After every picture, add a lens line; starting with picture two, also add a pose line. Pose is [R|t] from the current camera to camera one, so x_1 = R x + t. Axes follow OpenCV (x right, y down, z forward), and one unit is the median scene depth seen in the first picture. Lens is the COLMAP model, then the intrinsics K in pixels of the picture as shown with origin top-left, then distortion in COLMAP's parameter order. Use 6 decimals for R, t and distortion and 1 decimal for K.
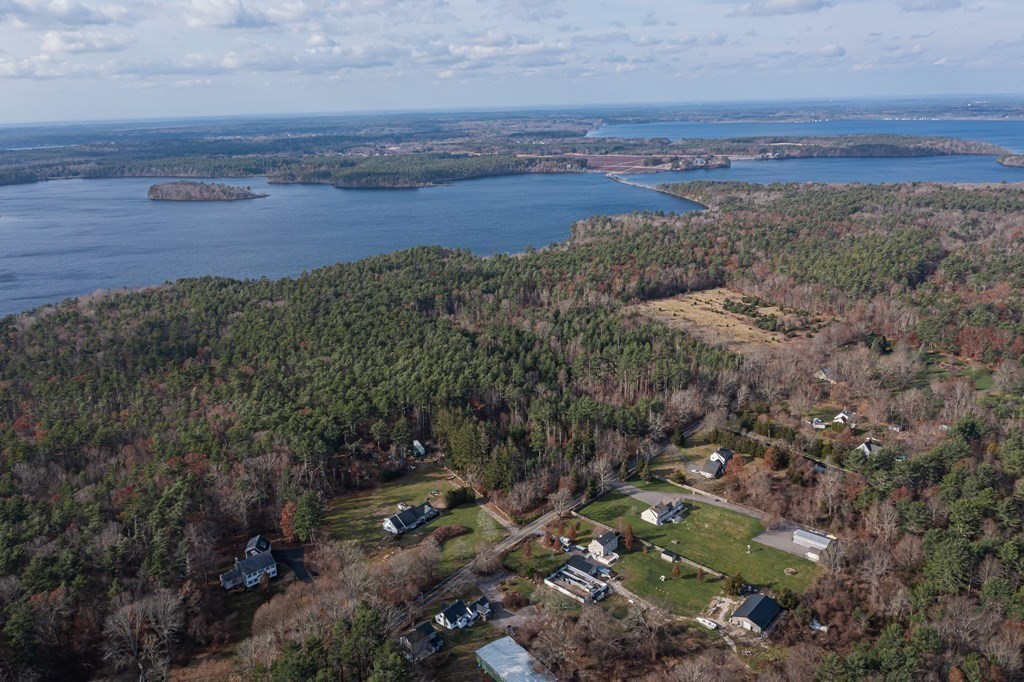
lens RADIAL K [[811.3, 0, 512.7], [0, 811.3, 339.8], [0, 0, 1]] dist [-0.011142, 0.002148]
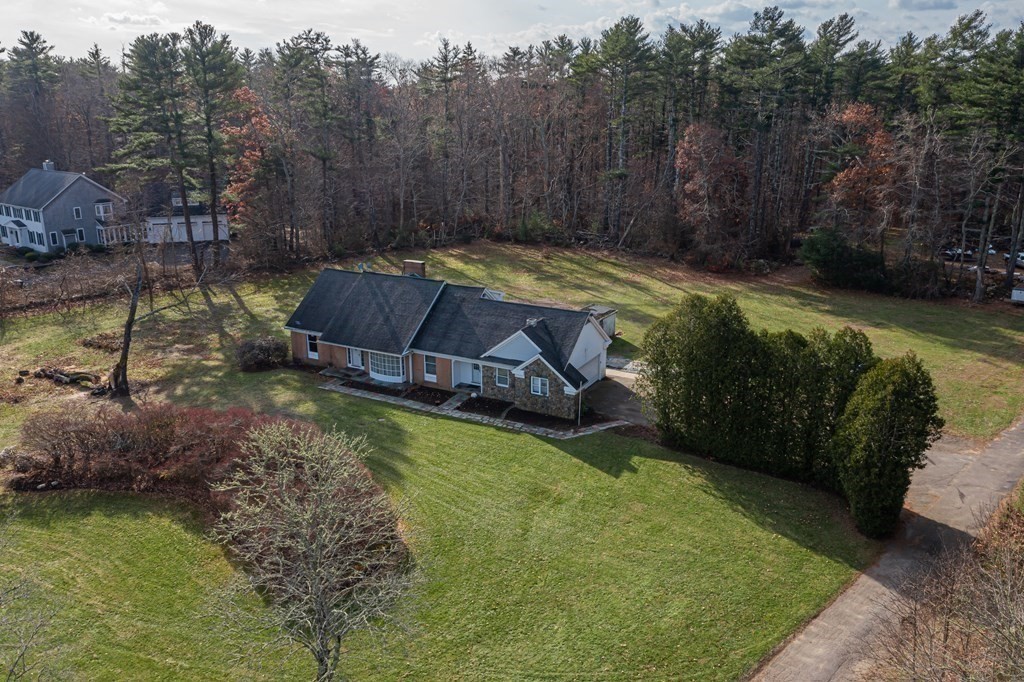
lens RADIAL K [[811.3, 0, 512.7], [0, 811.3, 339.8], [0, 0, 1]] dist [-0.011142, 0.002148]
pose [[0.187798, 0.307873, -0.932709, 0.027320], [-0.279537, 0.927088, 0.249734, 0.169484], [0.941590, 0.213827, 0.260167, 0.940232]]
